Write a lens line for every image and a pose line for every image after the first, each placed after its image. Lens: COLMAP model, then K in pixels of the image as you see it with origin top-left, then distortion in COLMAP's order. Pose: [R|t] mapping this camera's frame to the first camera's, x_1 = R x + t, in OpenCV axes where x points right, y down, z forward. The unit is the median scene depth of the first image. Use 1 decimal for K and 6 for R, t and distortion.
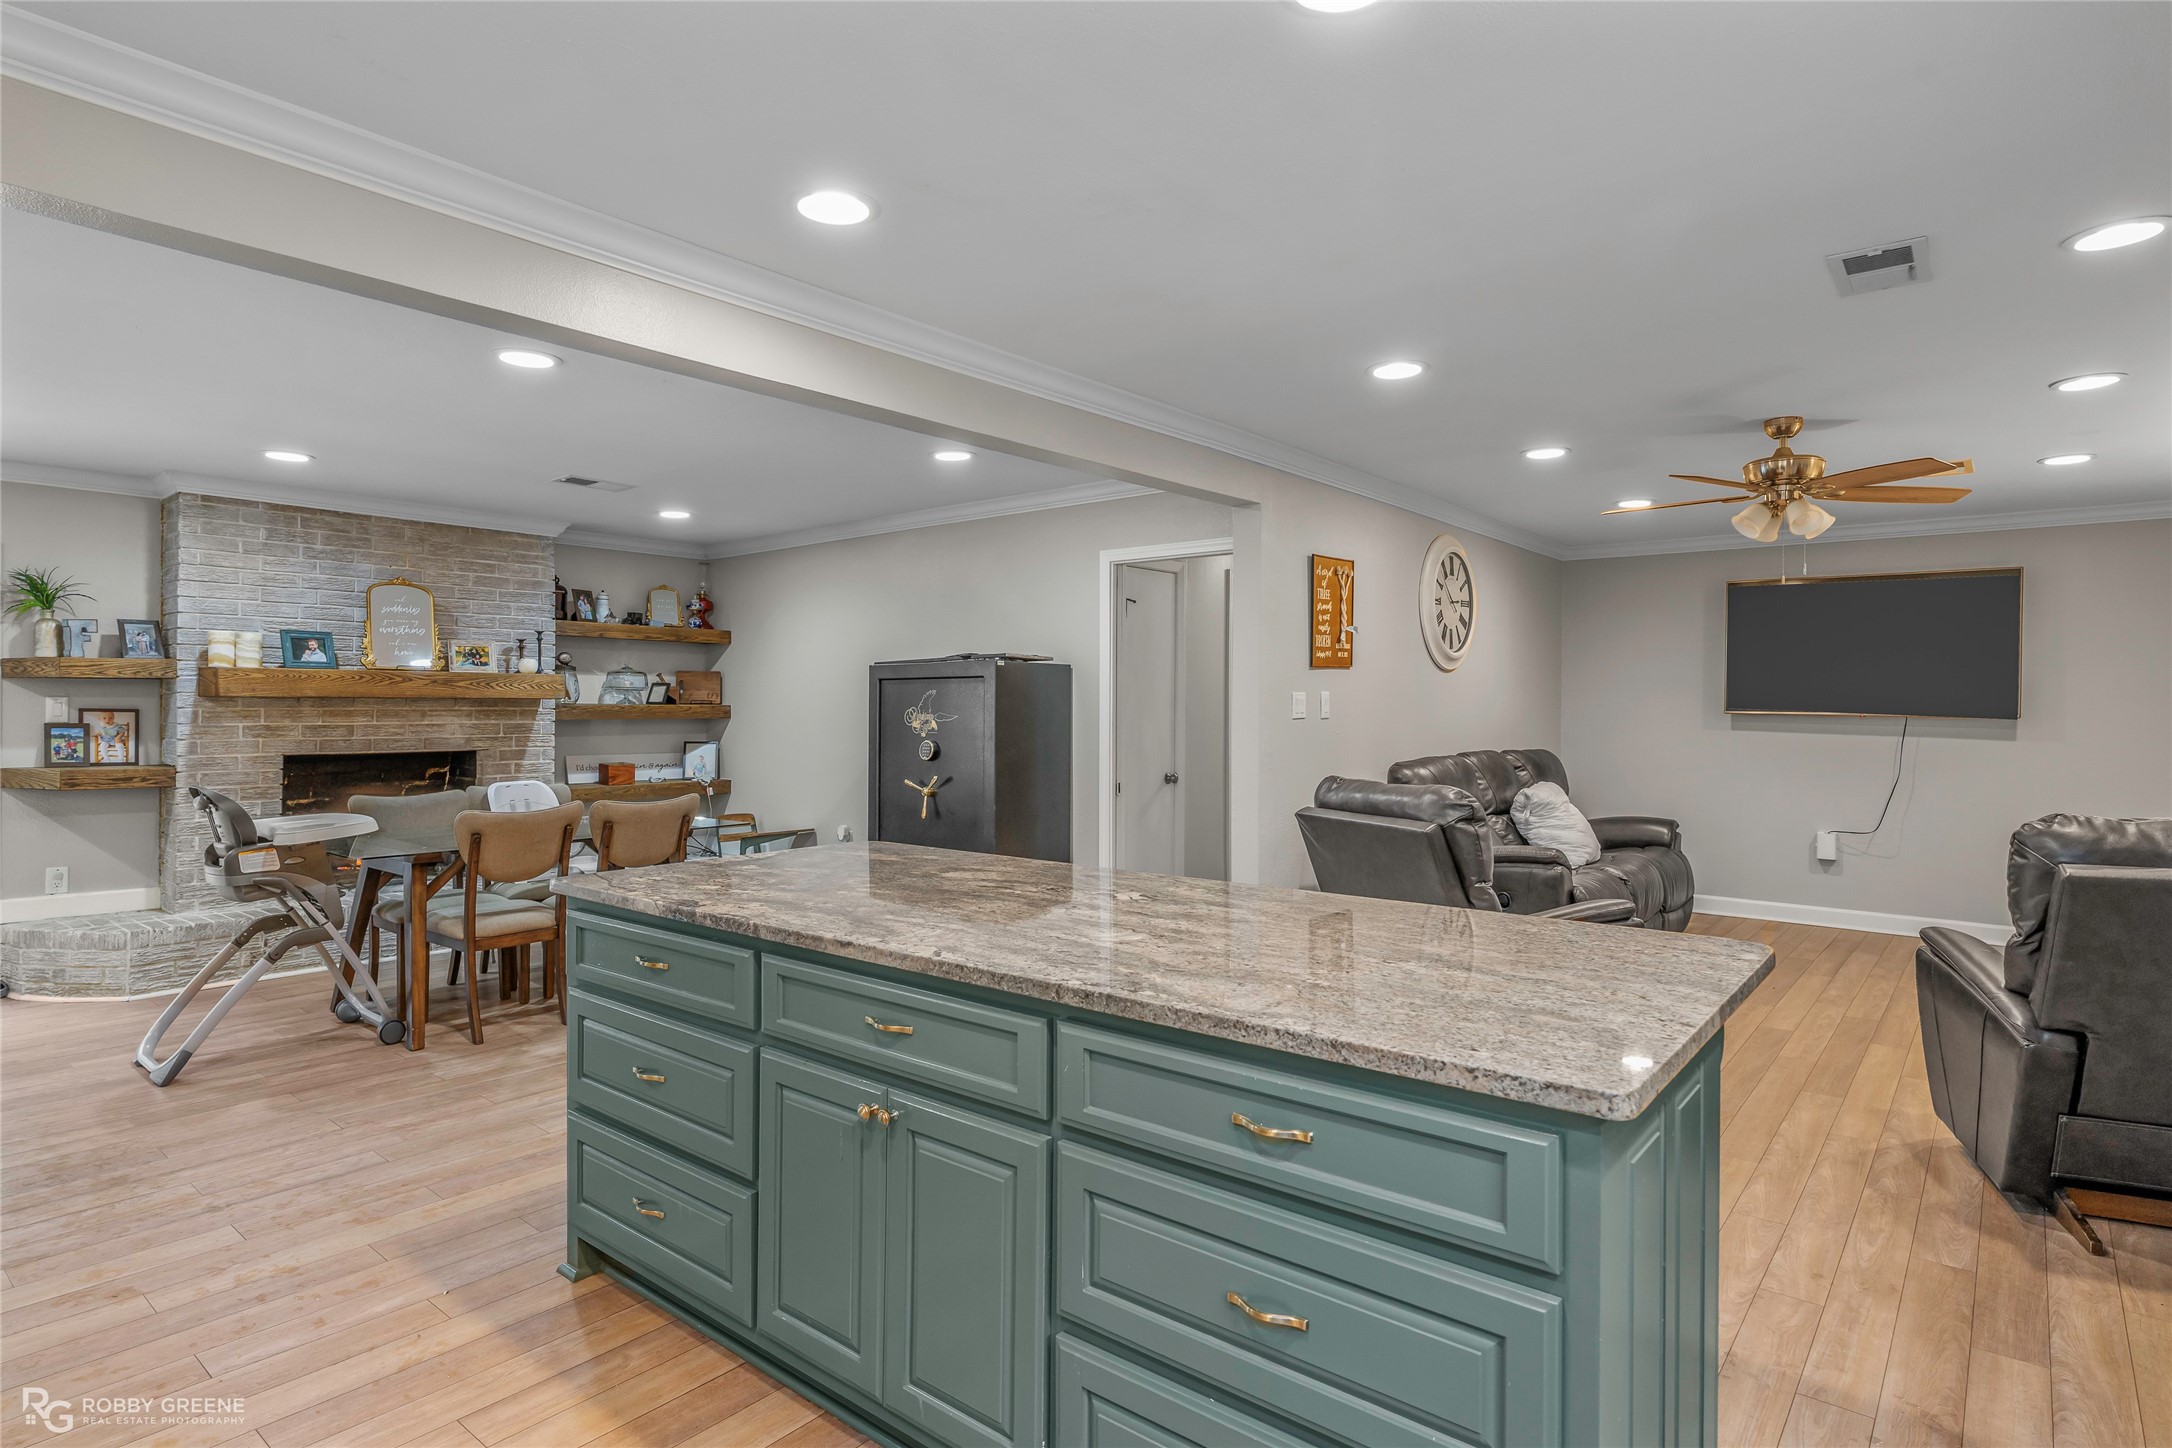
lens RADIAL K [[1154.2, 0, 1082.2], [0, 1154.2, 702.2], [0, 0, 1]] dist [-0.006435, 0.003593]
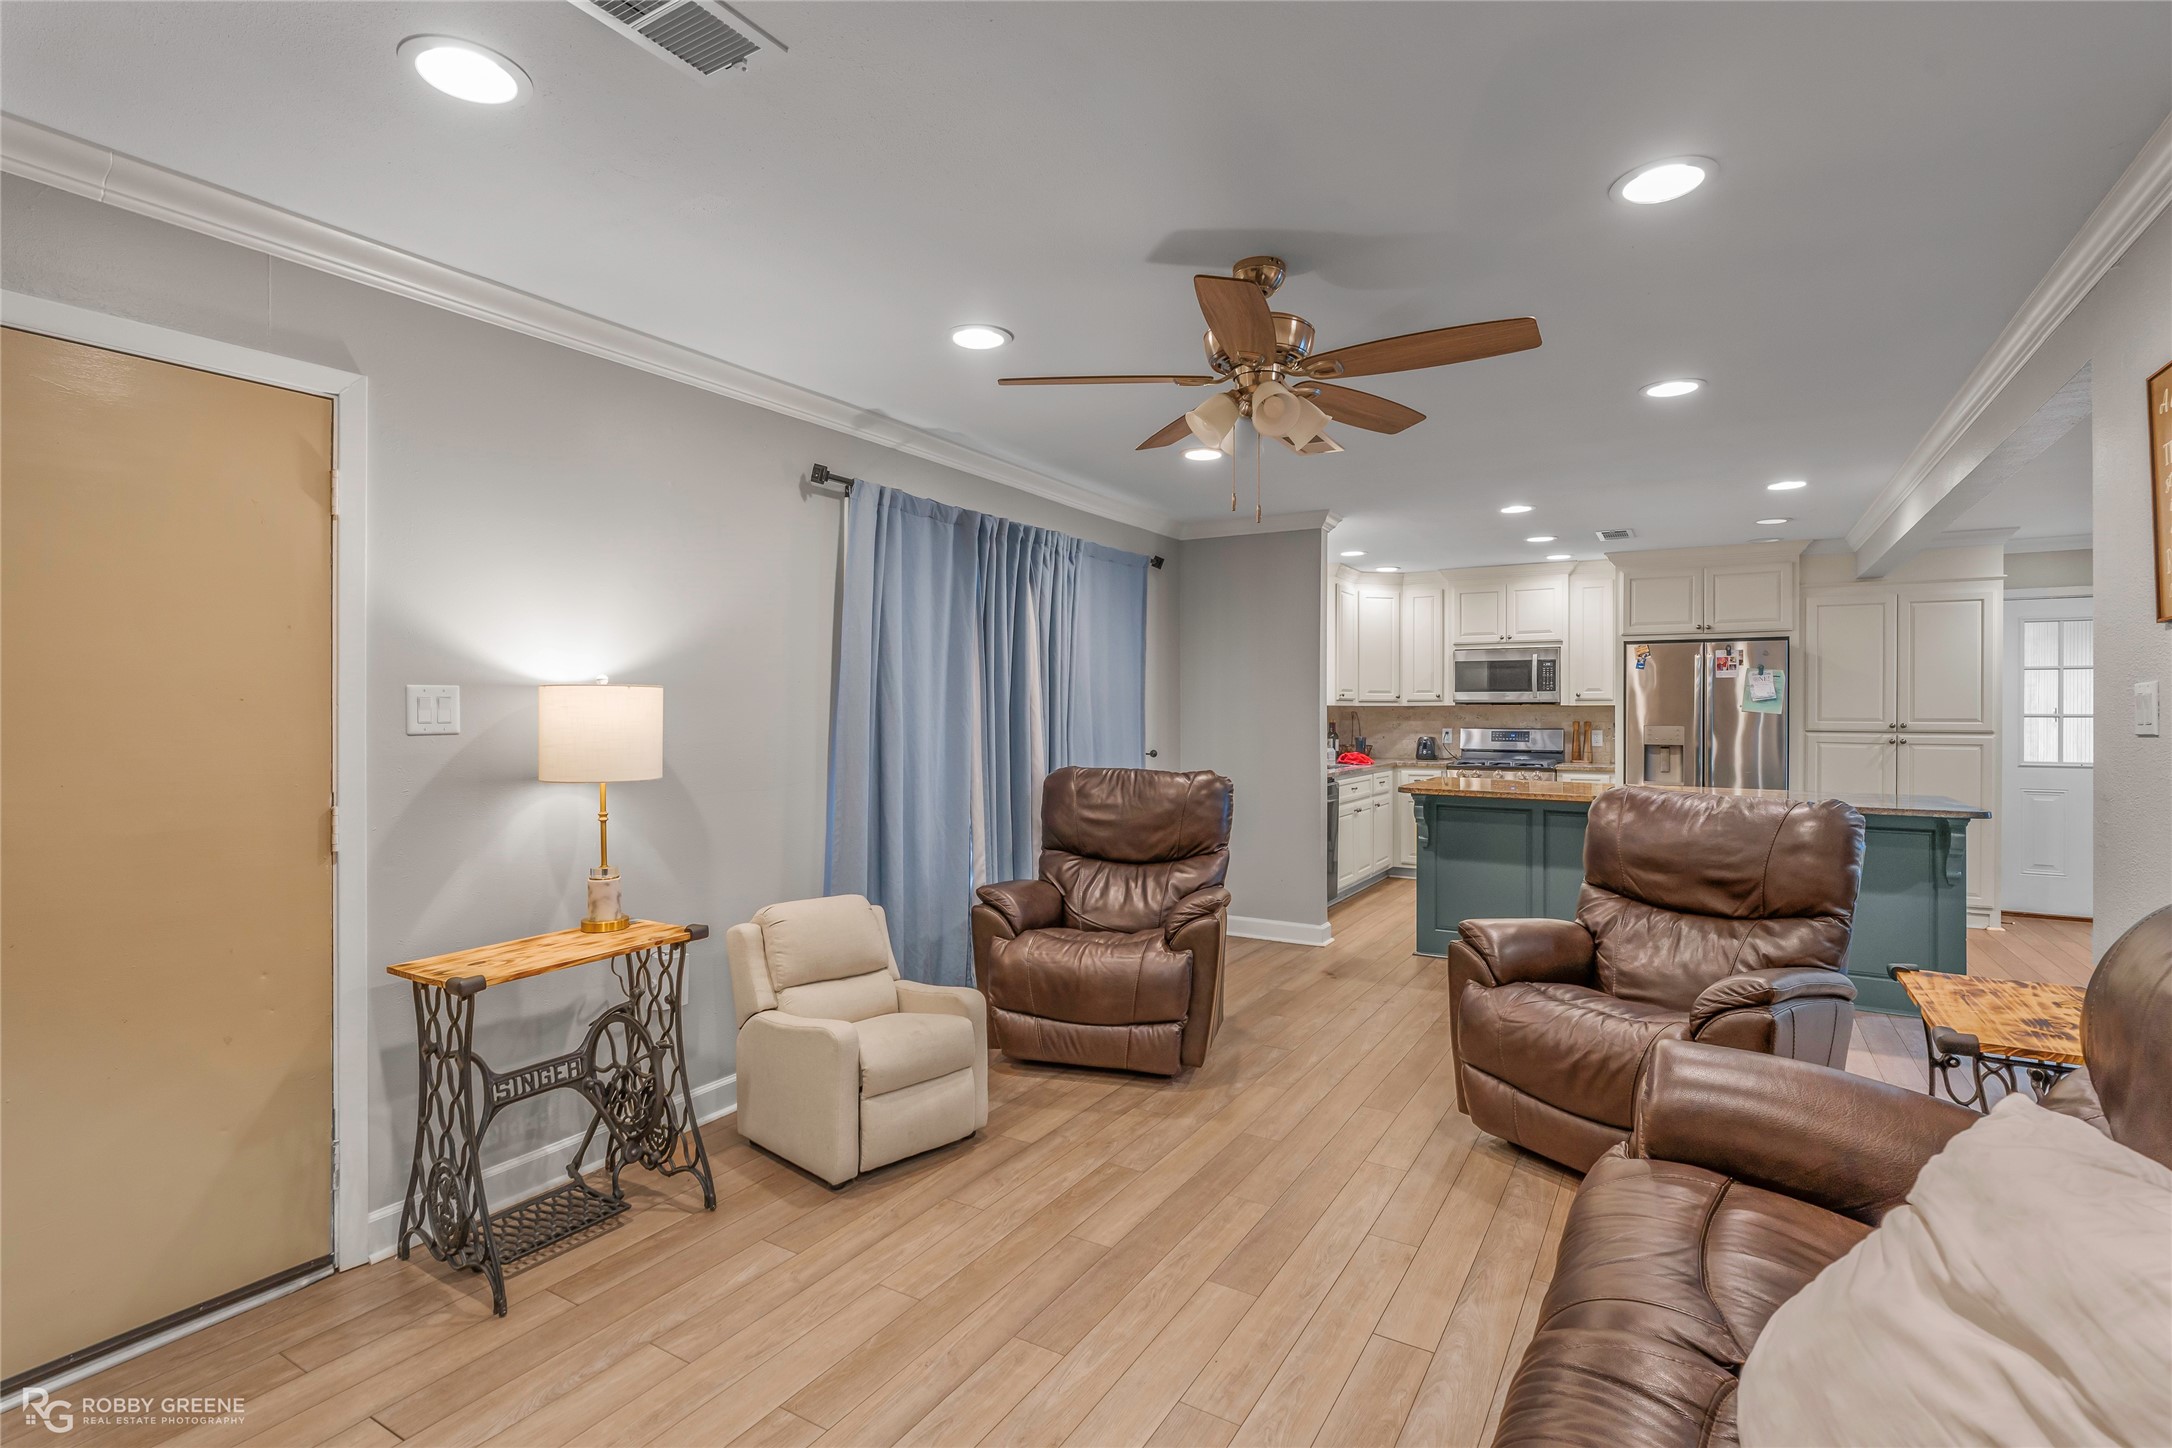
lens RADIAL K [[1025.6, 0, 1092.8], [0, 1025.6, 711.1], [0, 0, 1]] dist [-0.002946, -0.000274]
pose [[-0.989524, -0.006980, -0.144197, 0.610423], [-0.007060, 0.999975, 0.000049, 0.006387], [0.144193, 0.001066, -0.989549, 1.214762]]
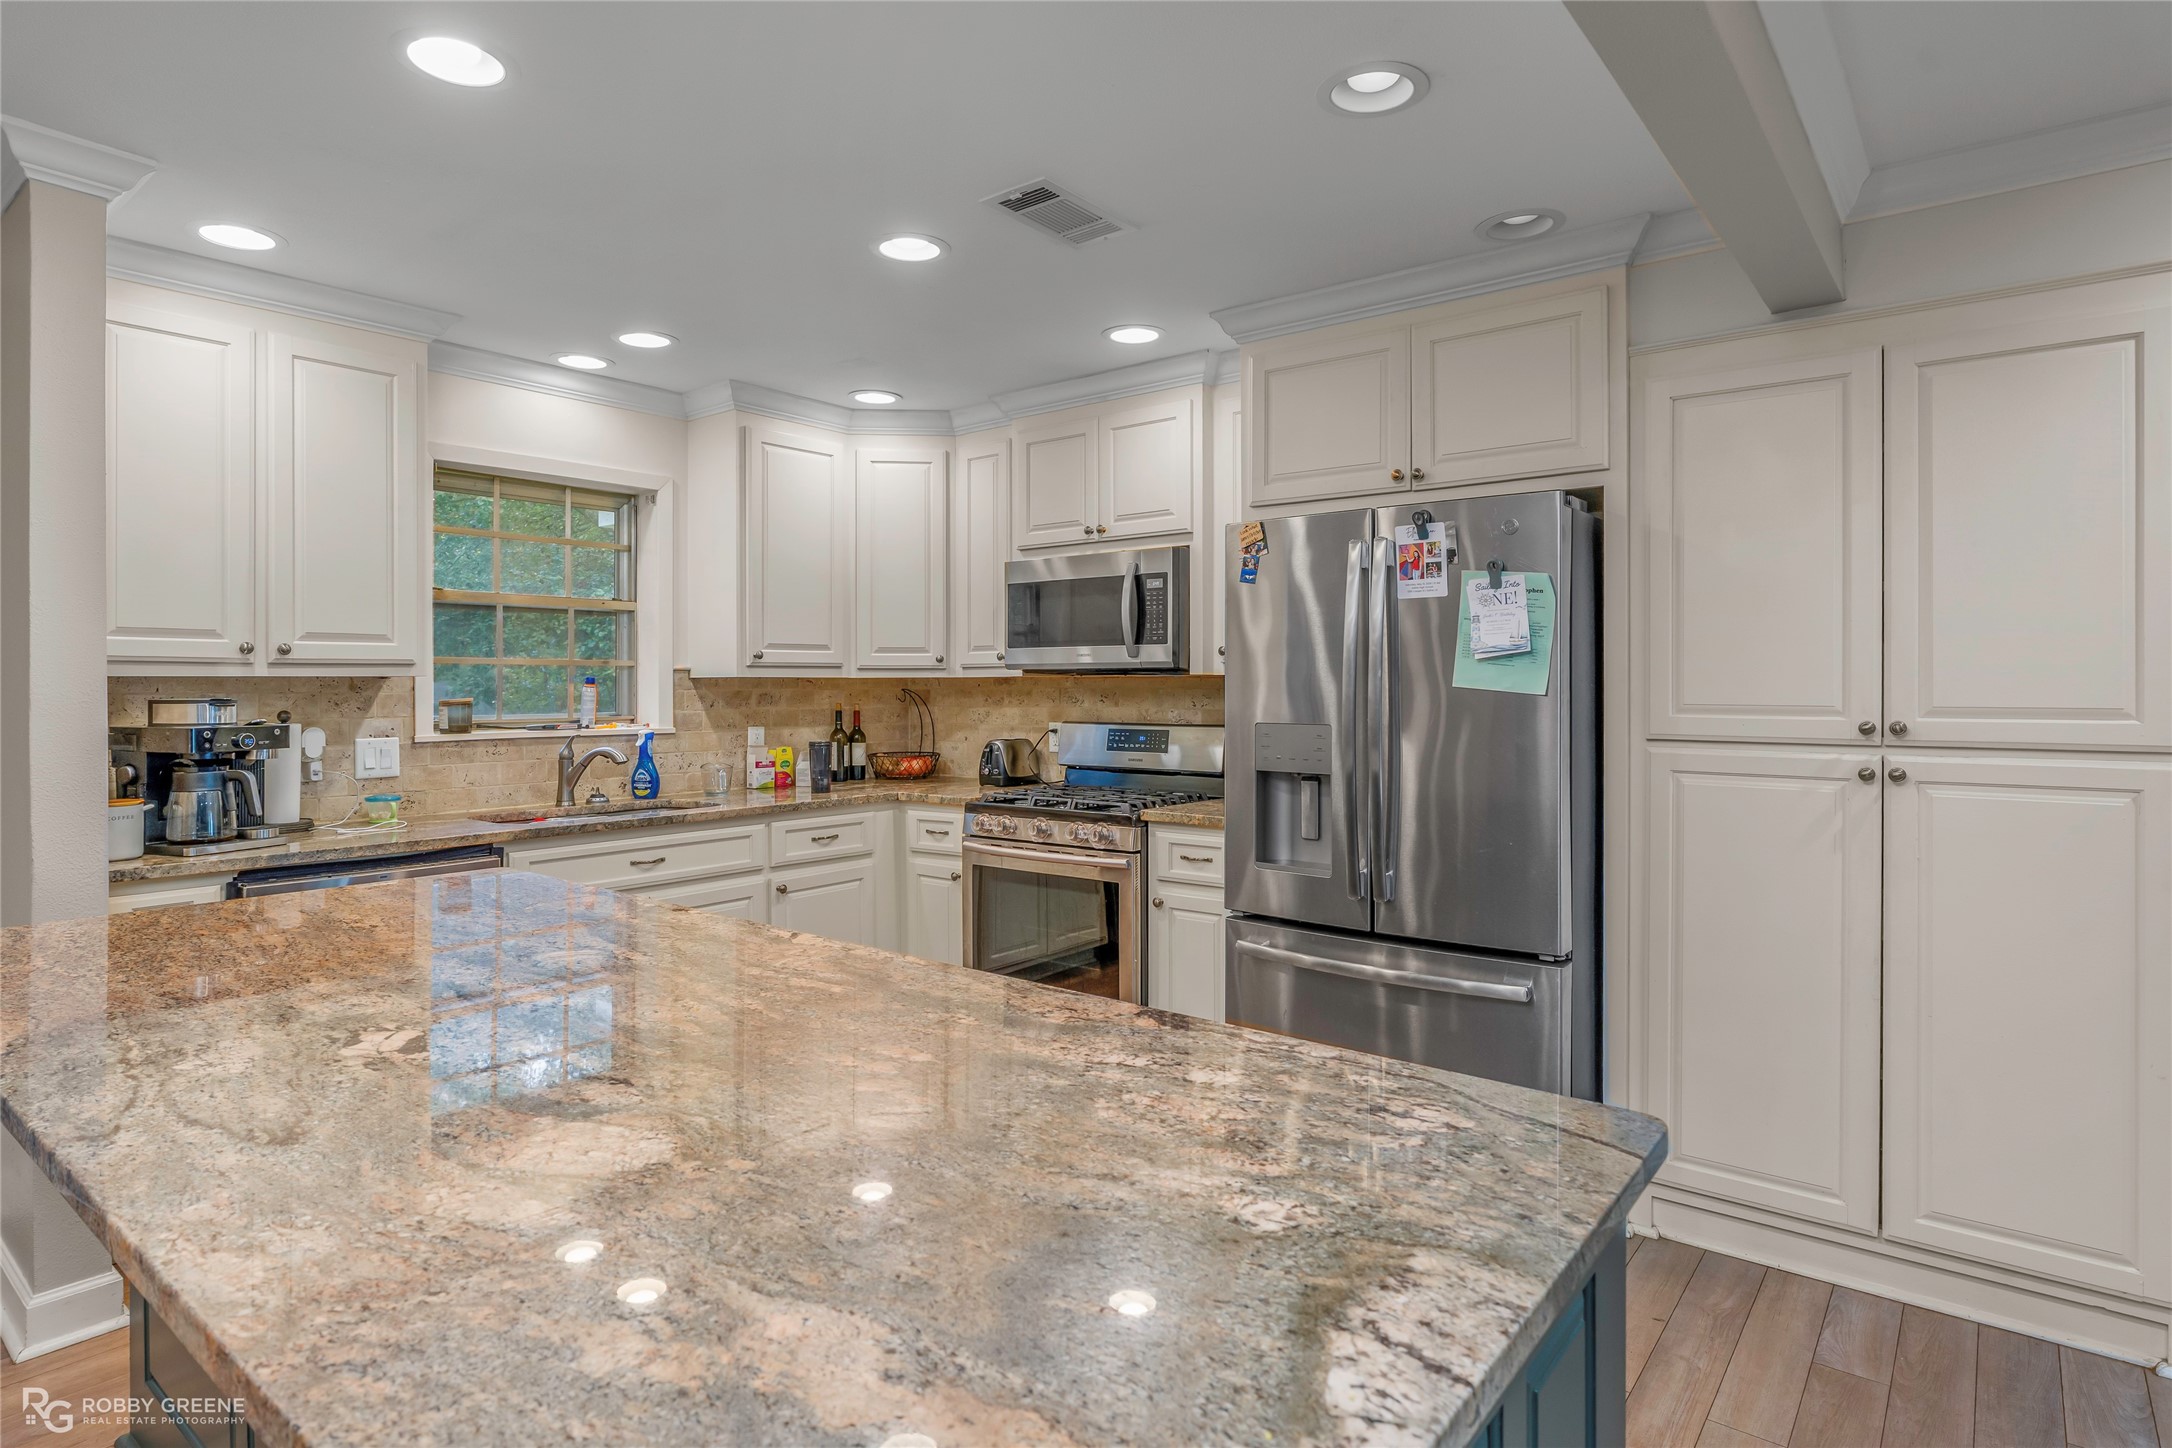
lens RADIAL K [[1154.2, 0, 1094.6], [0, 1154.2, 684.9], [0, 0, 1]] dist [-0.006435, 0.003593]
pose [[-0.999945, -0.002713, -0.010157, -0.119031], [-0.002705, 0.999996, -0.000784, 0.001386], [0.010159, -0.000757, -0.999948, 0.663587]]
